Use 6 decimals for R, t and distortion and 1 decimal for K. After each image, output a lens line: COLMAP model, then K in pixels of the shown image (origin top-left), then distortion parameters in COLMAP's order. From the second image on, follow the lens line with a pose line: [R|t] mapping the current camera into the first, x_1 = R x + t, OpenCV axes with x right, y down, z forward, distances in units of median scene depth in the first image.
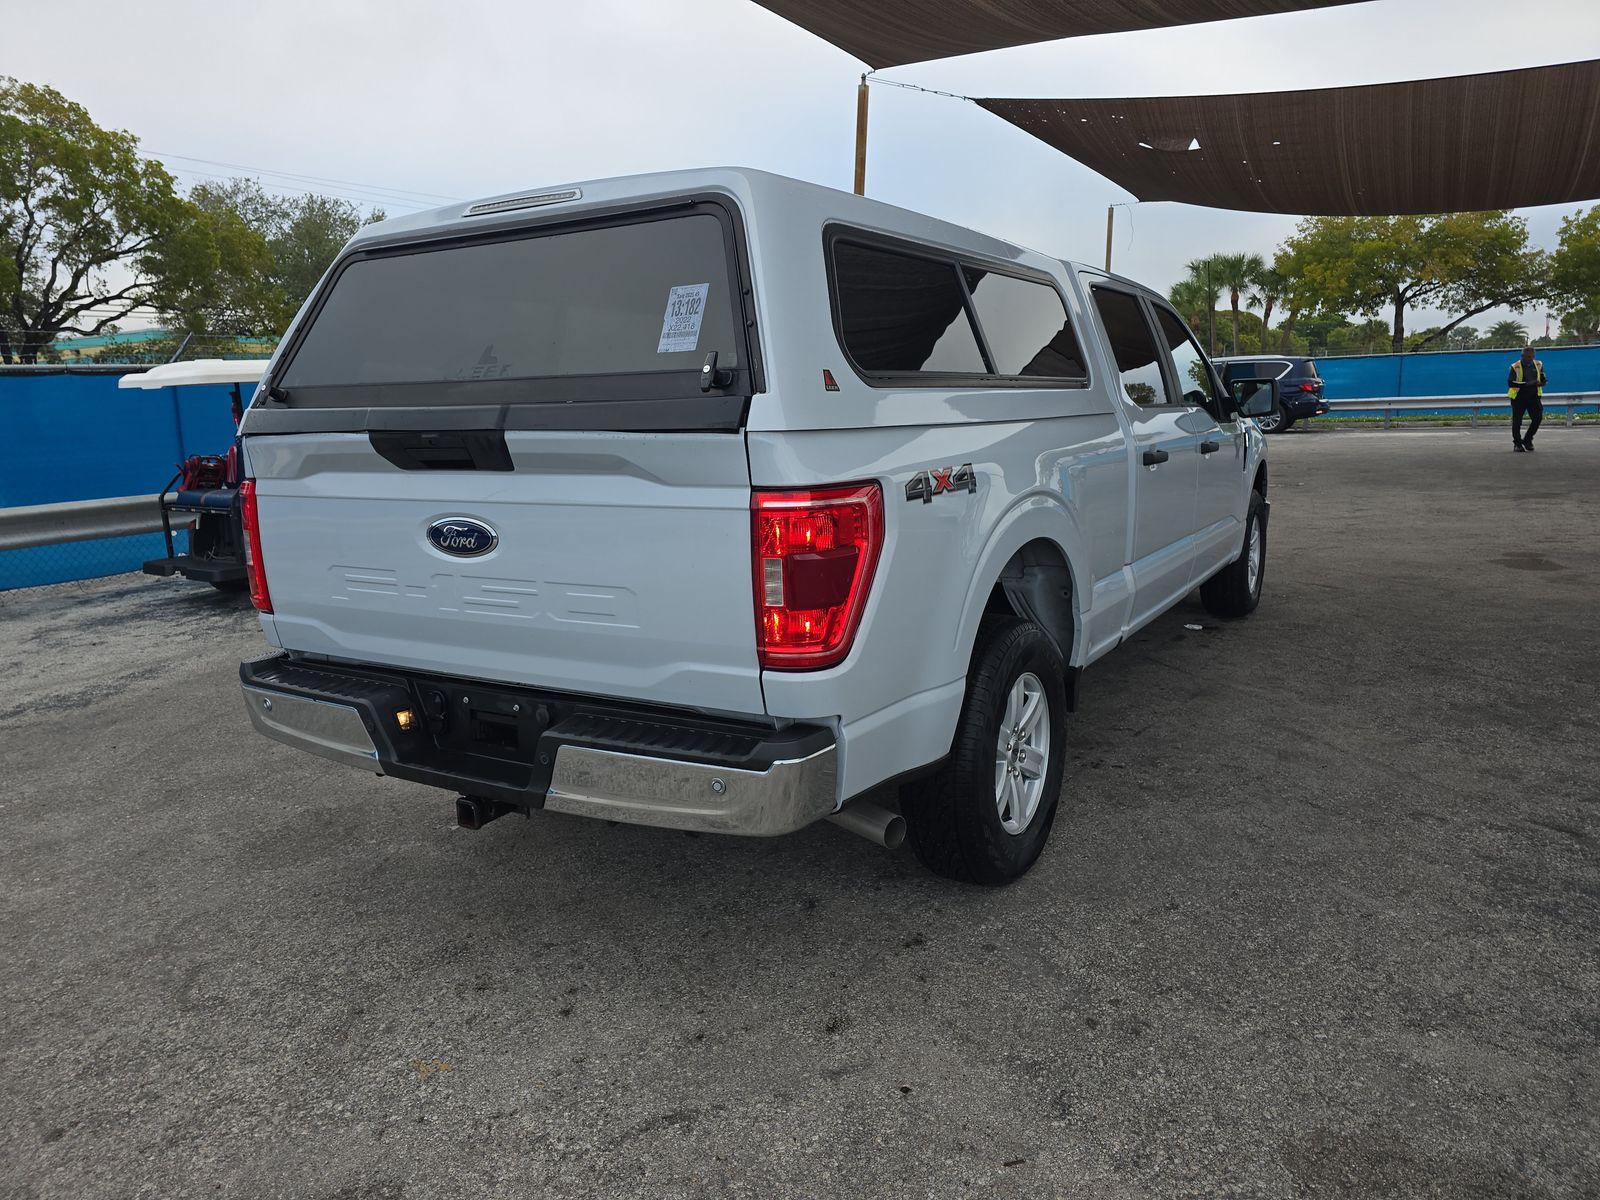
lens RADIAL K [[1063.3, 0, 800.0], [0, 1063.3, 600.0], [0, 0, 1]] dist [0.070884, -0.064824]
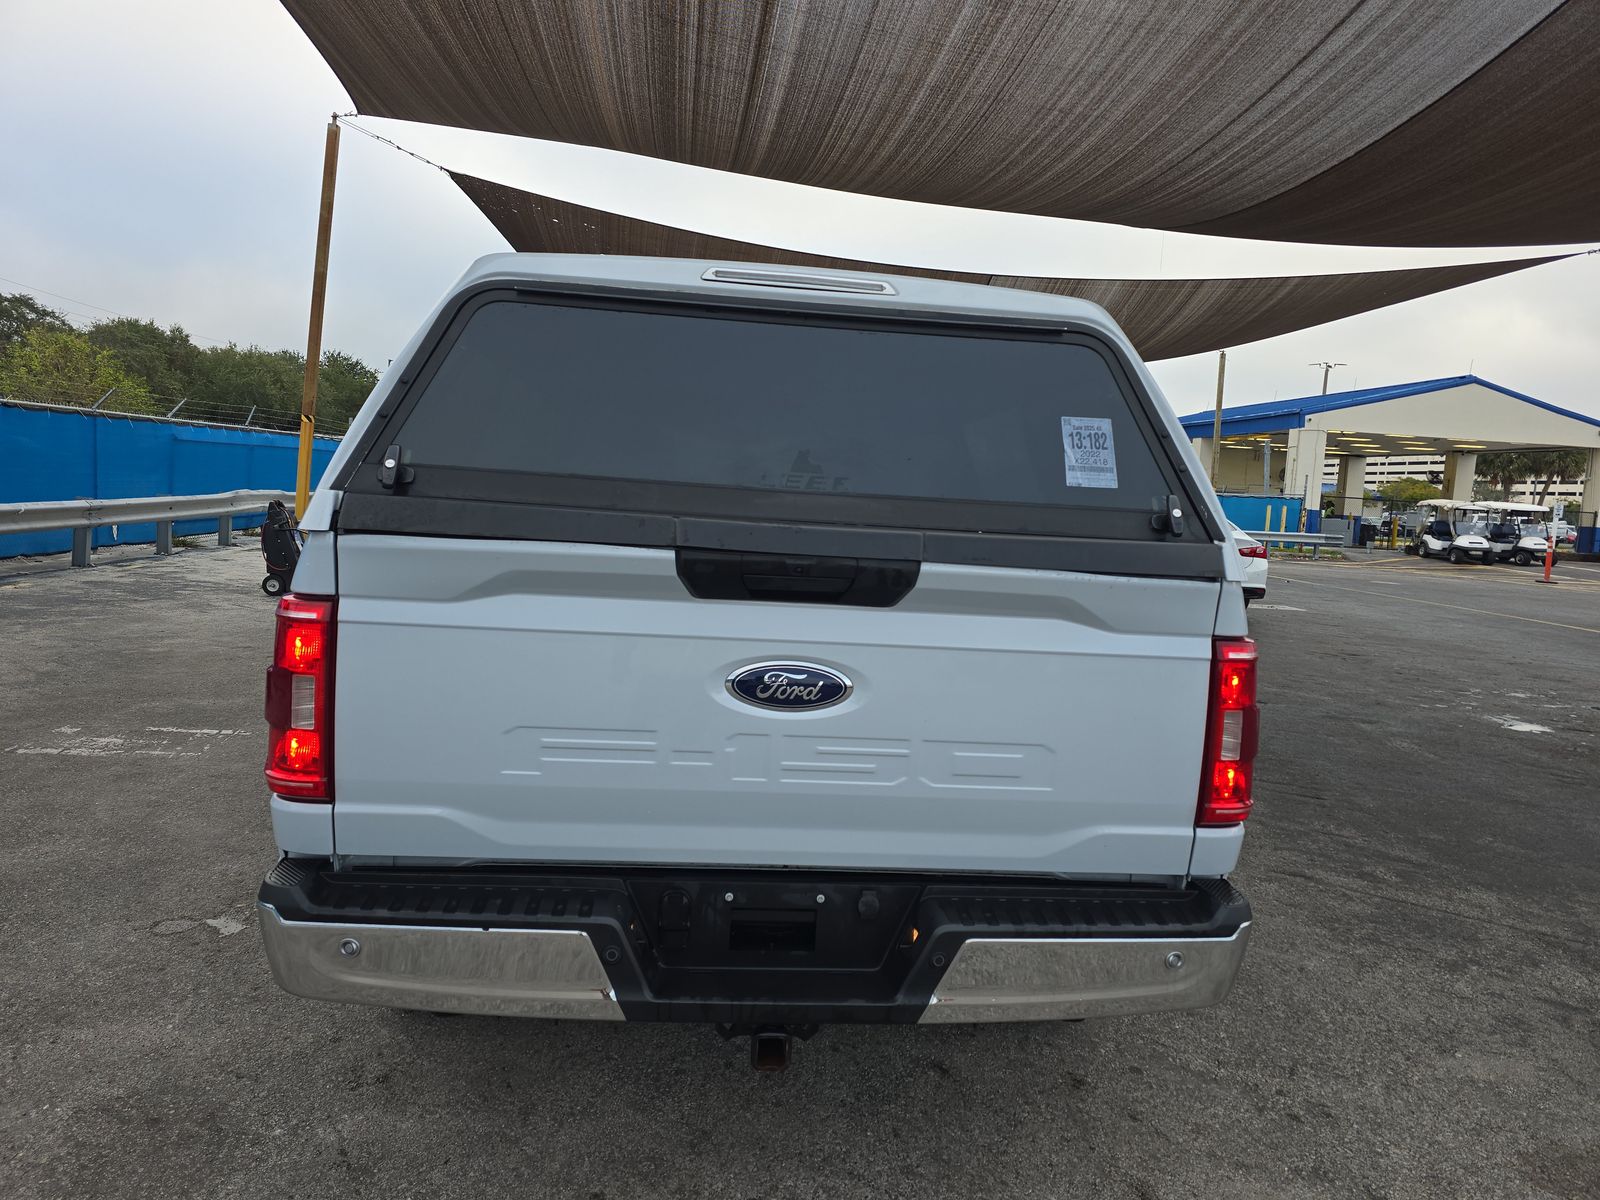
lens RADIAL K [[1063.3, 0, 800.0], [0, 1063.3, 600.0], [0, 0, 1]] dist [0.070884, -0.064824]
pose [[0.804837, 0.019611, 0.593172, -0.704690], [0.024130, 0.997546, -0.065722, -0.064582], [-0.593005, 0.067209, 0.802389, 0.332322]]
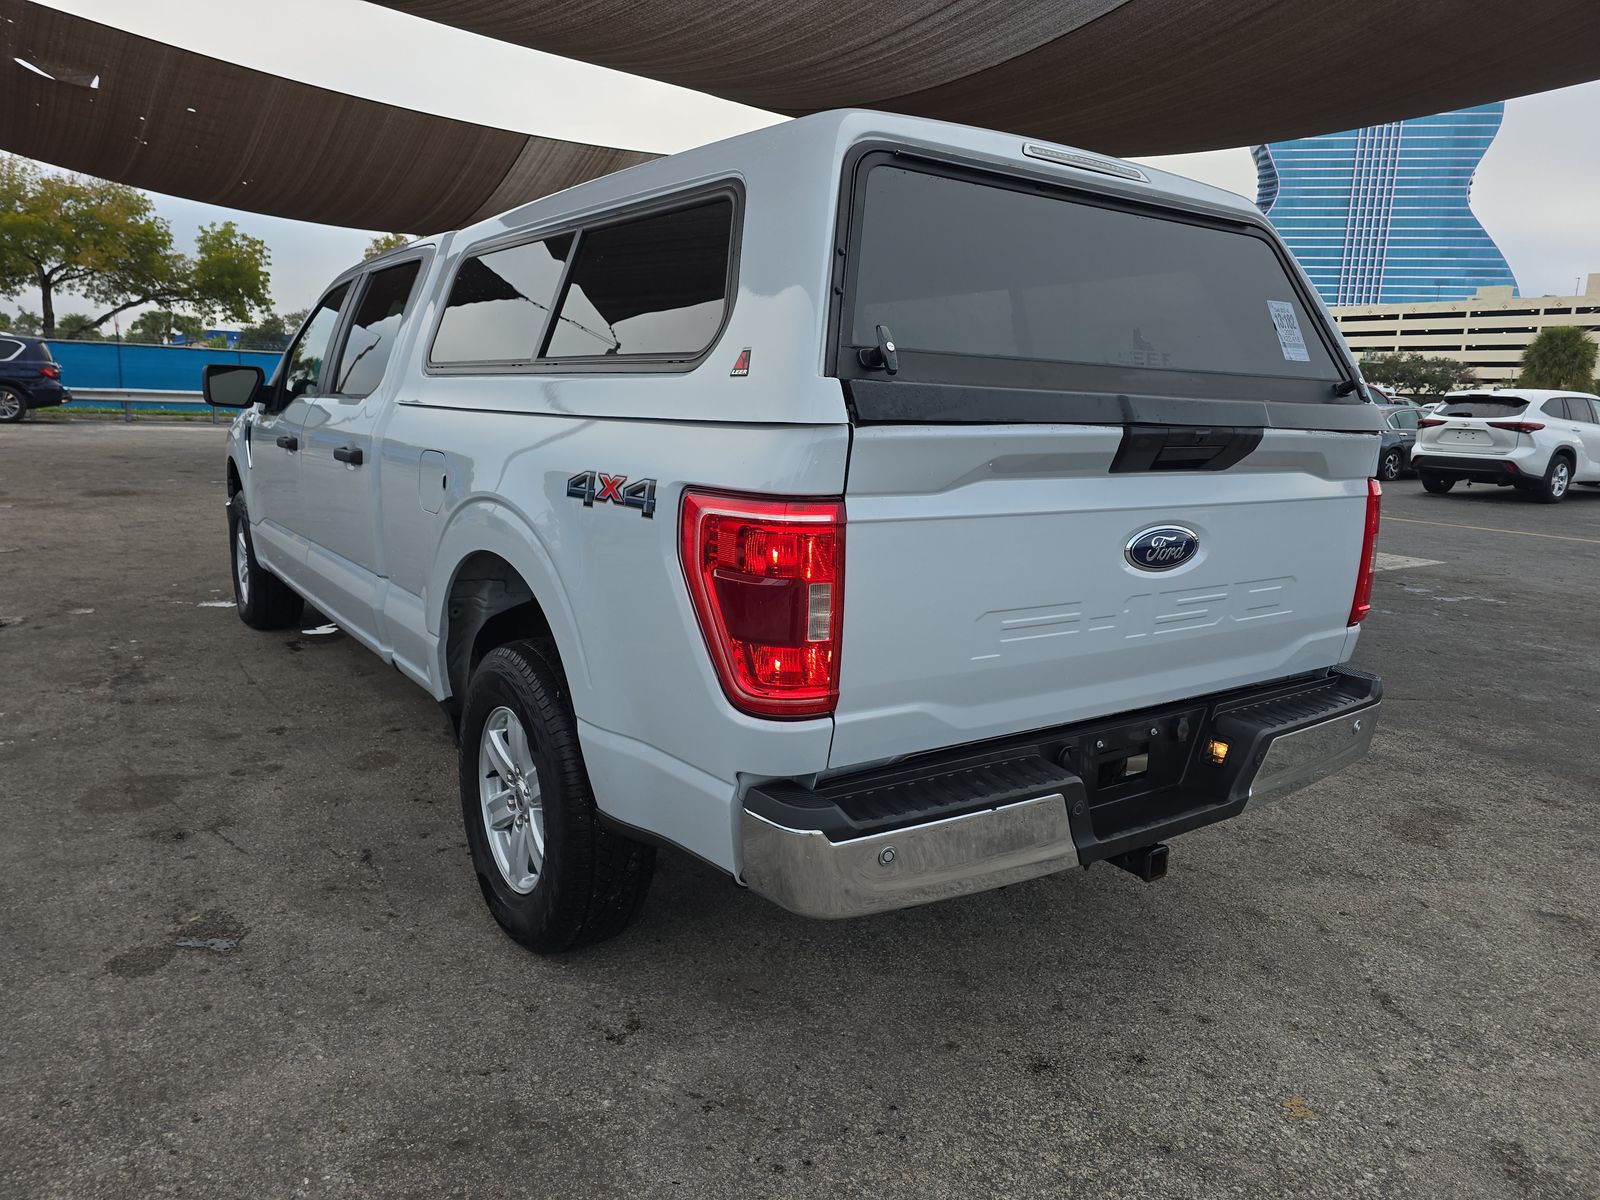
lens RADIAL K [[1063.3, 0, 800.0], [0, 1063.3, 600.0], [0, 0, 1]] dist [0.070884, -0.064824]
pose [[0.404207, -0.124170, 0.906200, -1.120247], [0.119383, 0.989429, 0.082323, -0.112856], [-0.906843, 0.074910, 0.414758, 0.828585]]
